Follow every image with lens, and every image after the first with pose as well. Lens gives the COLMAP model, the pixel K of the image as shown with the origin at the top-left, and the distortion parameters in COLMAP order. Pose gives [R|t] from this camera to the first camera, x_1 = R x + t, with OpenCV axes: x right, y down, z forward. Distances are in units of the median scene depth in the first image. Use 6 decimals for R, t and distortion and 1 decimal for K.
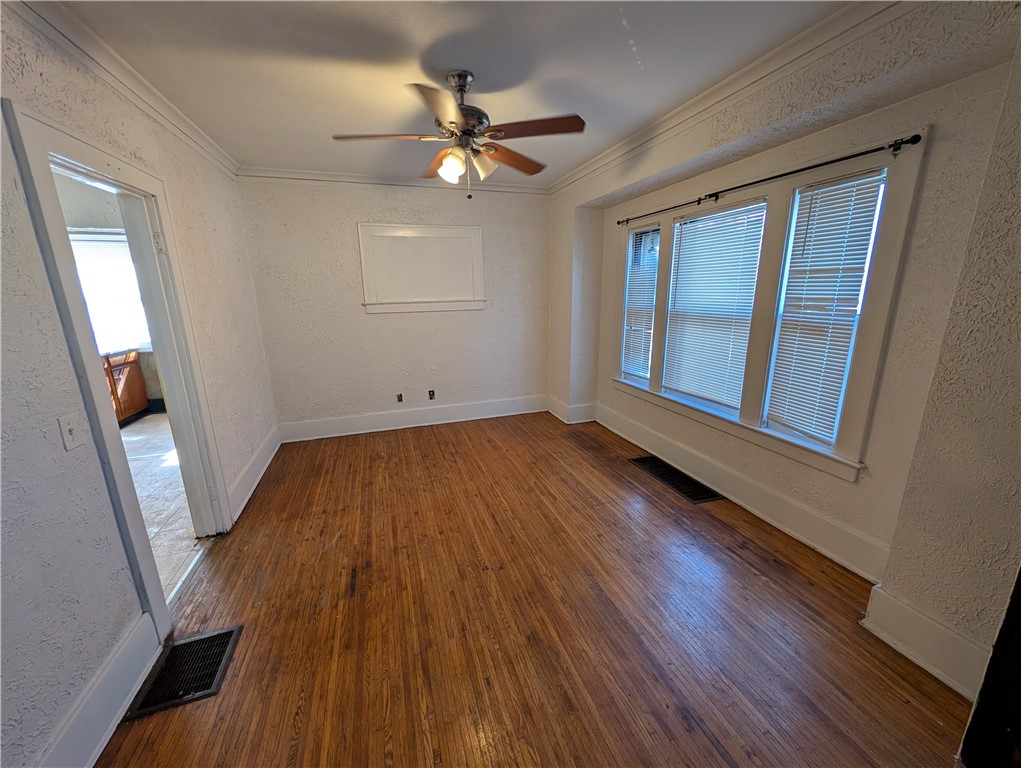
lens RADIAL K [[395.0, 0, 510.5], [0, 395.0, 384.7], [0, 0, 1]] dist [-0.010201, -0.000060]
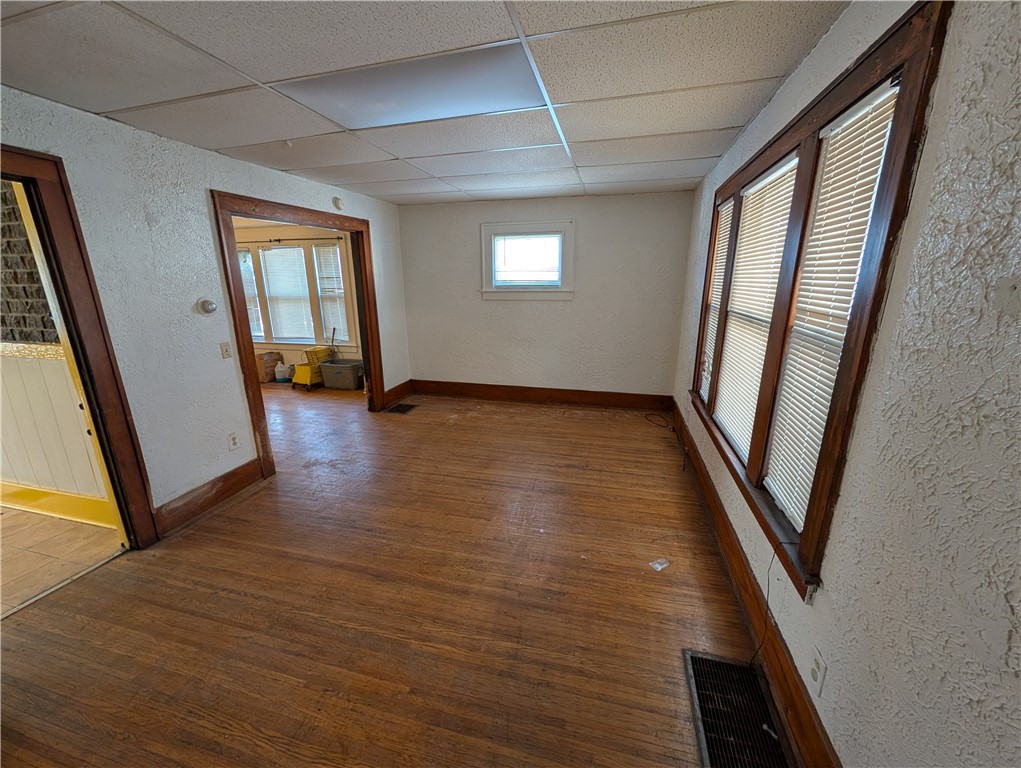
lens RADIAL K [[395.0, 0, 511.8], [0, 395.0, 384.6], [0, 0, 1]] dist [-0.010201, -0.000060]
pose [[0.551402, -0.209106, 0.807608, -0.699515], [0.199134, 0.973084, 0.115990, 0.297784], [-0.810124, 0.096865, 0.578201, -1.240316]]
